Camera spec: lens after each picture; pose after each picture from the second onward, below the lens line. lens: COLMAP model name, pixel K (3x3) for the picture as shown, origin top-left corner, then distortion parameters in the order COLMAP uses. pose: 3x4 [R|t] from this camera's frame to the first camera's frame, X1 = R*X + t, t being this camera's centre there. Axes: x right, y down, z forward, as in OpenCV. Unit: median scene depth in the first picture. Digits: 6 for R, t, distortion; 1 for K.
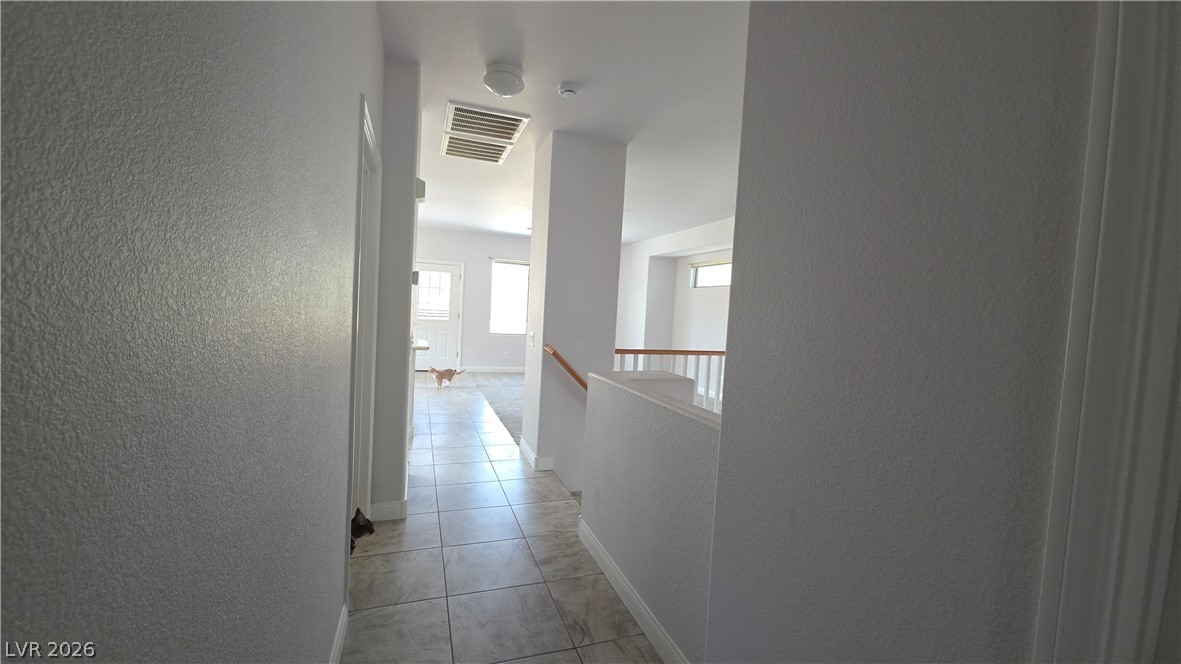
lens RADIAL K [[470.2, 0, 583.7], [0, 470.2, 328.2], [0, 0, 1]] dist [0.013176, -0.007897]
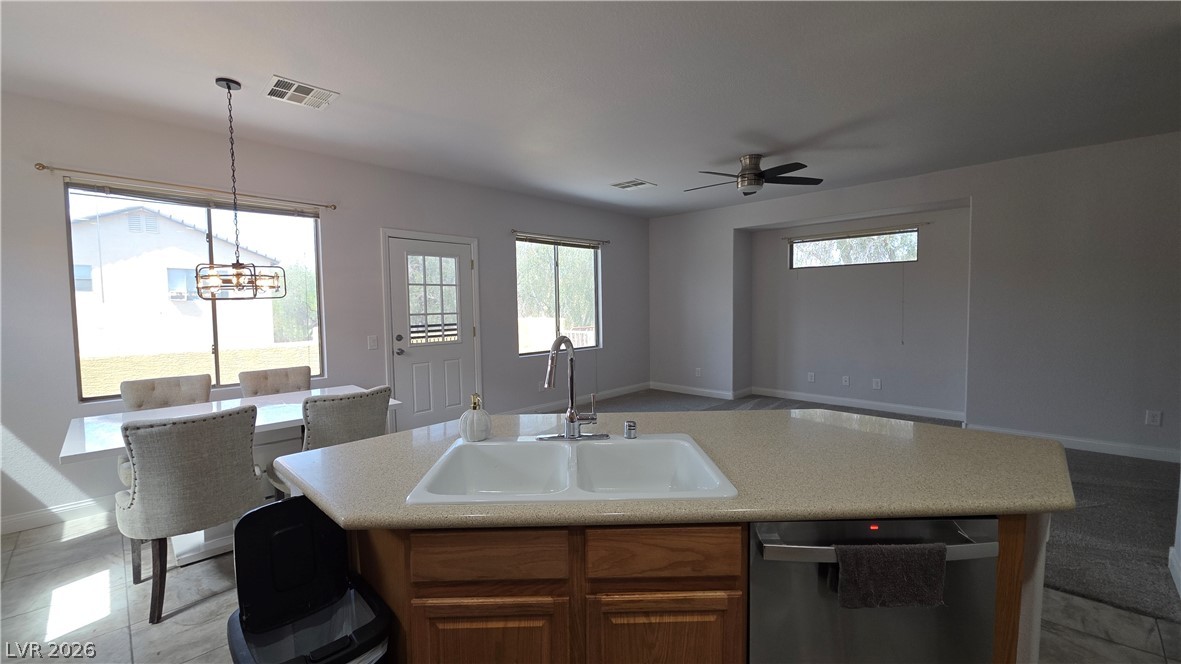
lens RADIAL K [[470.2, 0, 583.7], [0, 470.2, 328.2], [0, 0, 1]] dist [0.013176, -0.007897]
pose [[0.895548, -0.085552, 0.436664, -0.403713], [0.076037, 0.996332, 0.039260, -0.043385], [-0.438421, -0.001957, 0.898768, 0.427411]]
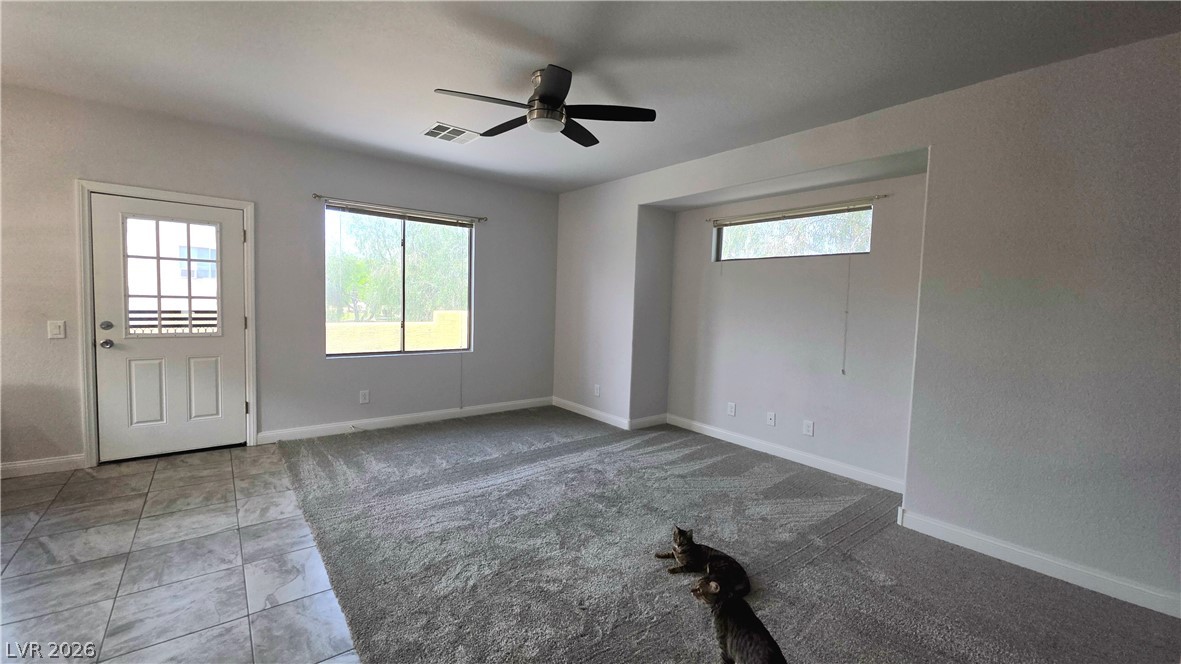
lens RADIAL K [[470.2, 0, 583.7], [0, 470.2, 328.2], [0, 0, 1]] dist [0.013176, -0.007897]
pose [[0.946081, -0.039280, 0.321539, -0.107125], [0.027351, 0.998763, 0.041535, -0.031211], [-0.322772, -0.030501, 0.945985, 0.477507]]
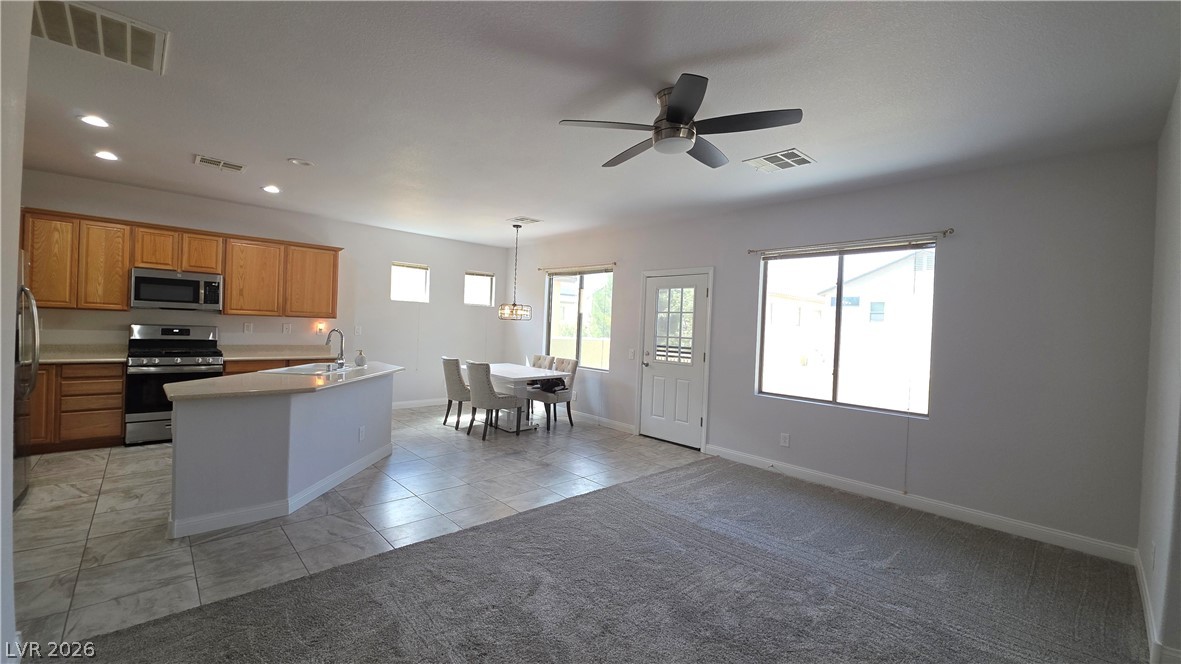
lens RADIAL K [[470.2, 0, 583.7], [0, 470.2, 328.2], [0, 0, 1]] dist [0.013176, -0.007897]
pose [[0.398000, -0.028889, -0.916931, 0.223717], [-0.055836, 0.996888, -0.055644, -0.021499], [0.915685, 0.073344, 0.395148, 0.632431]]
